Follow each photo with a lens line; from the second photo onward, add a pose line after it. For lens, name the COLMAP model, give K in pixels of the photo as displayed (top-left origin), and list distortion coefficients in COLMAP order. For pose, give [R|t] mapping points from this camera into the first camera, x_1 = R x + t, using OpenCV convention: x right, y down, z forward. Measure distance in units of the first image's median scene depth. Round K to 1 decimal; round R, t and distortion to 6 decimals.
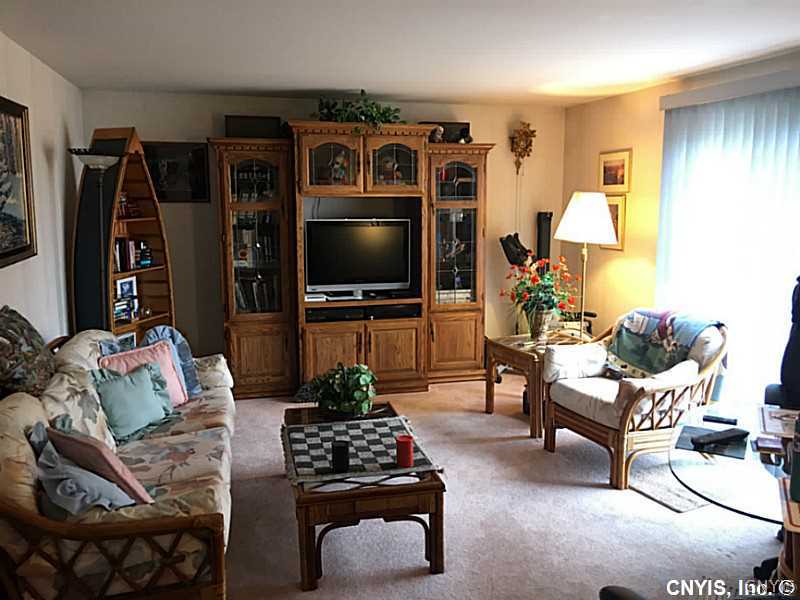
lens RADIAL K [[691.5, 0, 404.0], [0, 691.5, 297.0], [0, 0, 1]] dist [0.069957, -0.050576]
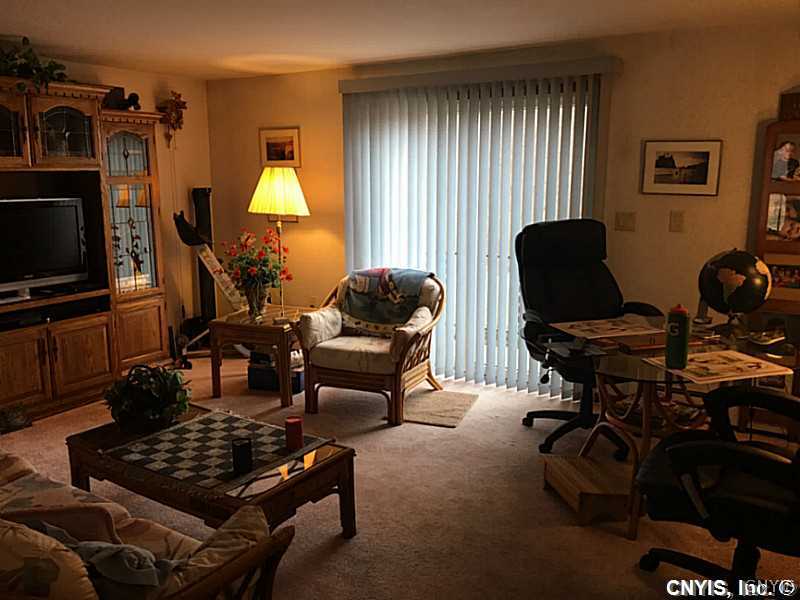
lens RADIAL K [[691.5, 0, 404.7], [0, 691.5, 299.6], [0, 0, 1]] dist [0.069957, -0.050576]
pose [[0.727501, -0.130352, 0.673610, -0.321911], [0.108144, 0.991300, 0.075033, -0.011301], [-0.677530, 0.018260, 0.735269, 0.110375]]
